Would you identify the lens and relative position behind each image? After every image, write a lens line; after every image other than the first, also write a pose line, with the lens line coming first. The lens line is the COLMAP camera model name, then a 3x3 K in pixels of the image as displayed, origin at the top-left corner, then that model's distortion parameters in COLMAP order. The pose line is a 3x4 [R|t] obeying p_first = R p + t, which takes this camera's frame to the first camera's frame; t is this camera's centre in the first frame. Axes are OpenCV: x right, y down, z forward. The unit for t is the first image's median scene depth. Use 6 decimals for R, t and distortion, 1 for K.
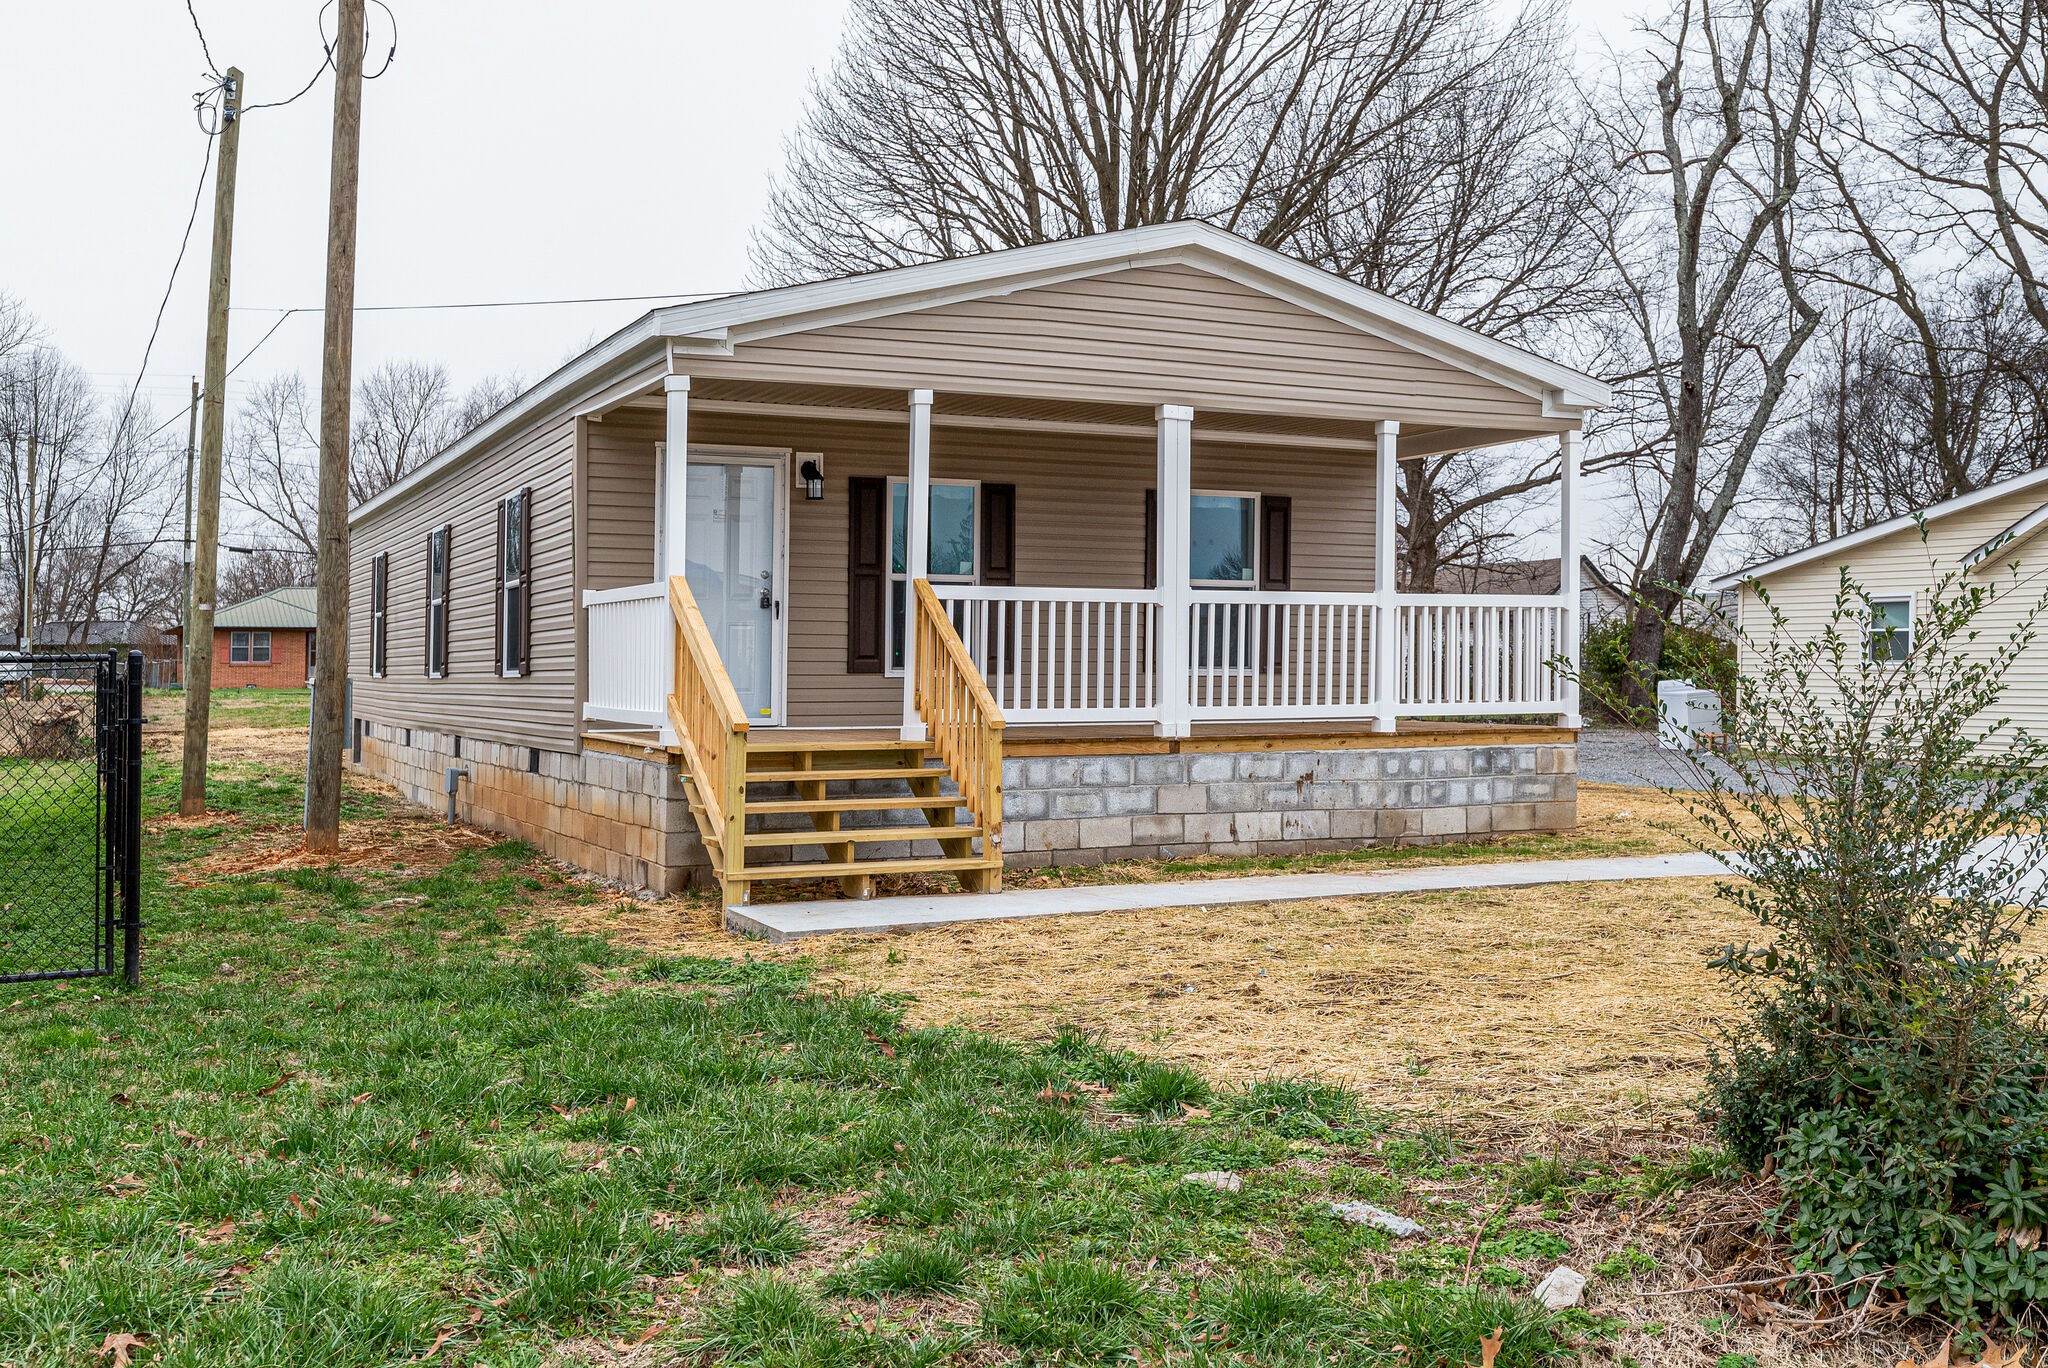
lens RADIAL K [[1915.6, 0, 1024.3], [0, 1915.6, 688.3], [0, 0, 1]] dist [-0.102136, 0.000000]
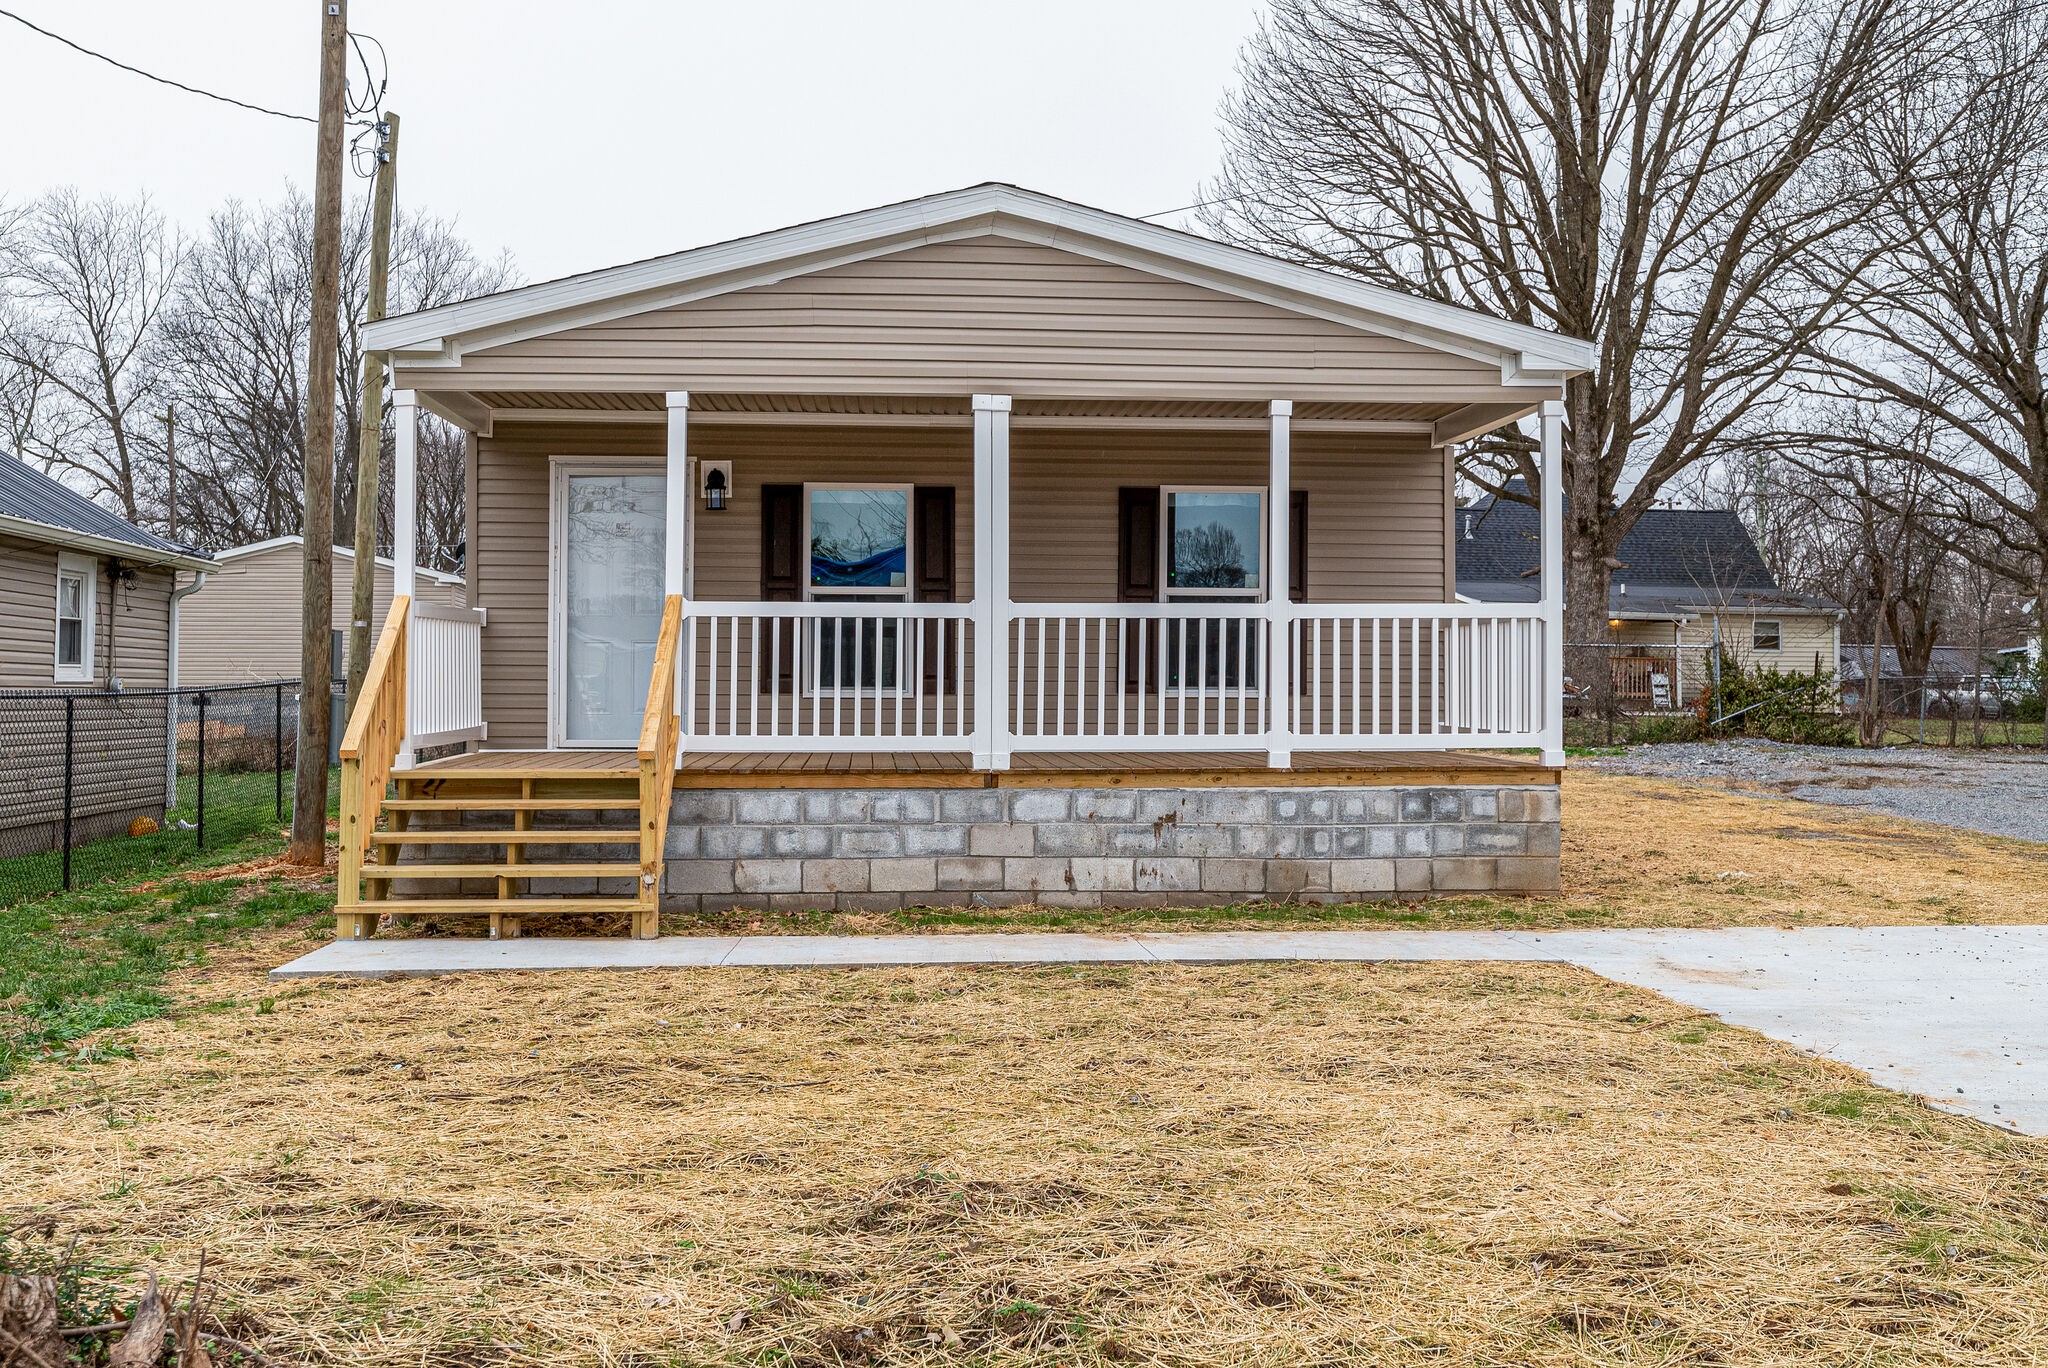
lens RADIAL K [[1915.6, 0, 1022.8], [0, 1915.6, 681.0], [0, 0, 1]] dist [-0.102136, 0.000000]
pose [[0.942452, 0.004335, -0.334313, 0.376935], [-0.007363, 0.999943, -0.007790, -0.008350], [0.334260, 0.009803, 0.942430, 0.168650]]
